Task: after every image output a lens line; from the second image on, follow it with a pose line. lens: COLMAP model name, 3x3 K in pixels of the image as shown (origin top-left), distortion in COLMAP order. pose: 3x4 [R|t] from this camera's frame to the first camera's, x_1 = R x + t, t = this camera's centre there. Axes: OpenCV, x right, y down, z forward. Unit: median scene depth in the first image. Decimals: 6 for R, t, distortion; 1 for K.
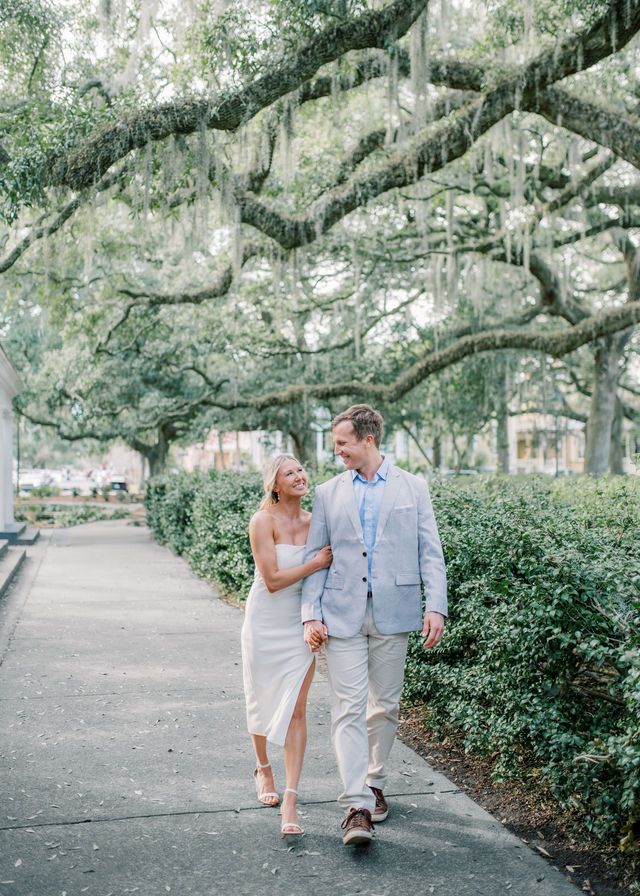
lens RADIAL K [[962.9, 0, 320.0], [0, 962.9, 448.0], [0, 0, 1]] dist [-0.016378, -0.010661]
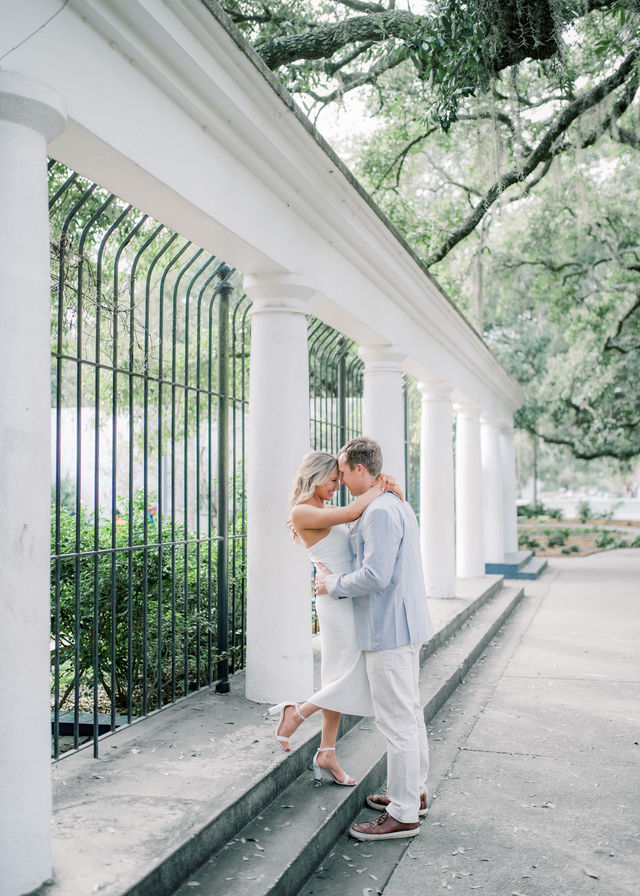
lens RADIAL K [[962.9, 0, 320.0], [0, 962.9, 448.0], [0, 0, 1]] dist [-0.016378, -0.010661]
pose [[0.862258, -0.029639, -0.505601, -0.022361], [0.018550, 0.999465, -0.026955, 0.002703], [0.506129, 0.013864, 0.862346, 0.131013]]
